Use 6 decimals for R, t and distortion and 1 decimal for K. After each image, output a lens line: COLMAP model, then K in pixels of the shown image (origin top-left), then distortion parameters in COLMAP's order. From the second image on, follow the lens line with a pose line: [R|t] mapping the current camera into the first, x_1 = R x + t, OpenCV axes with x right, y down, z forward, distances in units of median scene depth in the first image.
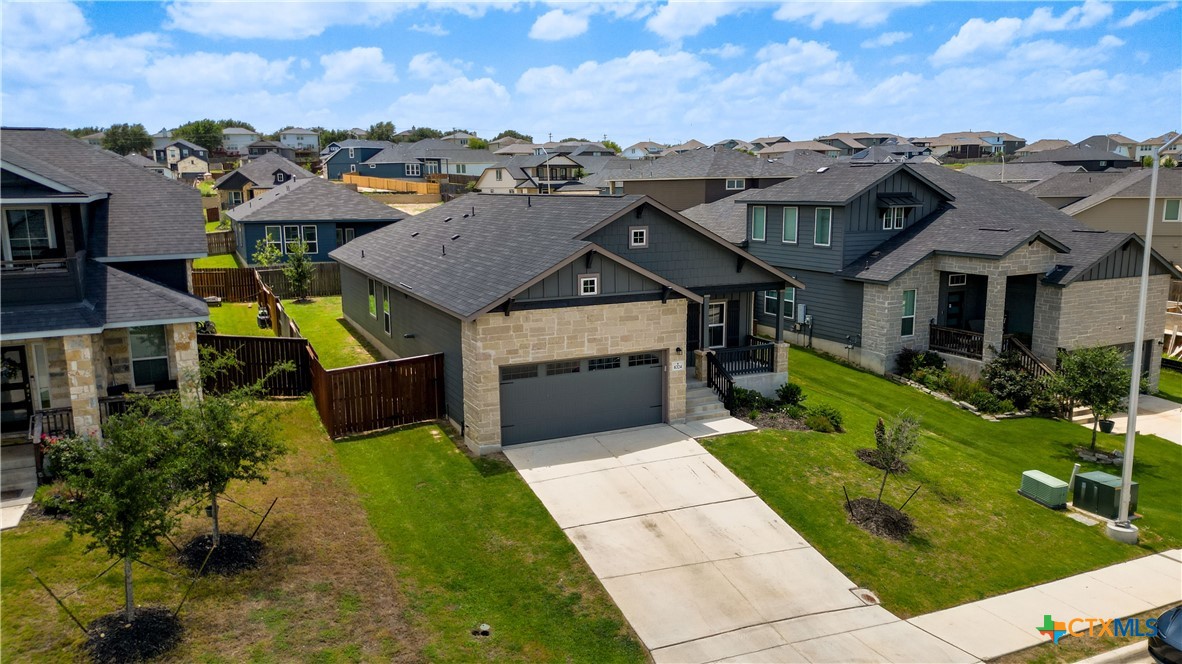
lens RADIAL K [[828.7, 0, 591.0], [0, 828.7, 332.0], [0, 0, 1]] dist [0.064513, -0.076600]
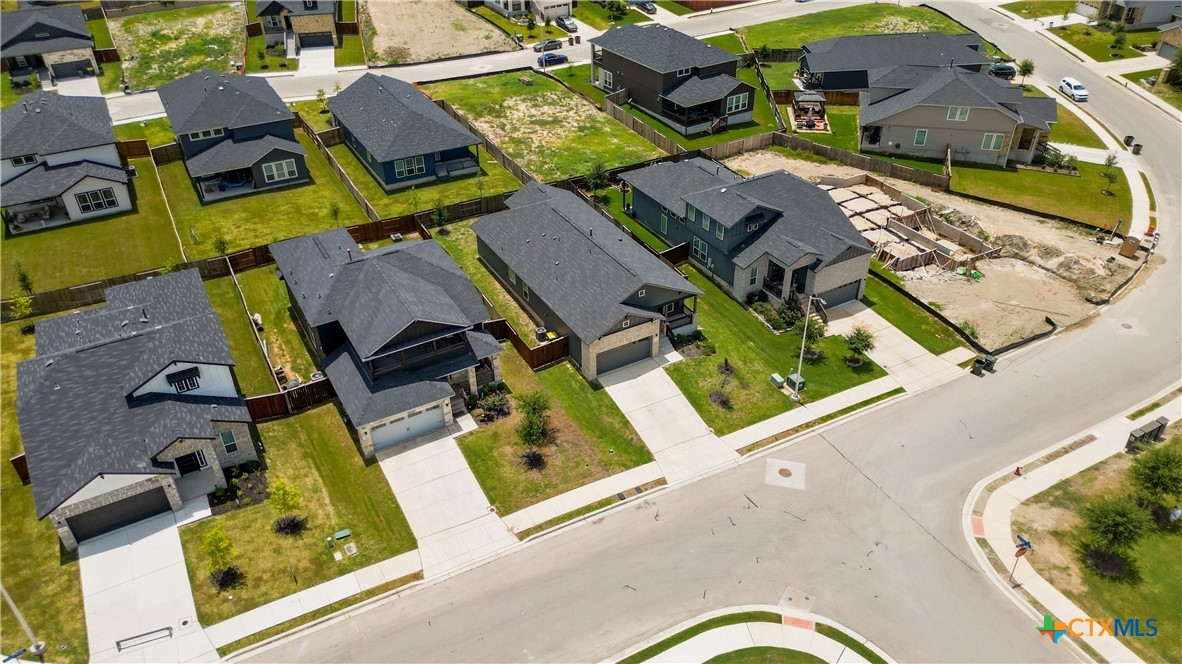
lens RADIAL K [[824.2, 0, 591.0], [0, 824.2, 332.0], [0, 0, 1]] dist [0.073523, -0.068829]
pose [[0.997444, -0.042536, 0.057413, -0.274012], [0.015347, 0.912285, 0.409268, -1.137003], [-0.069785, -0.407341, 0.910606, -1.504832]]
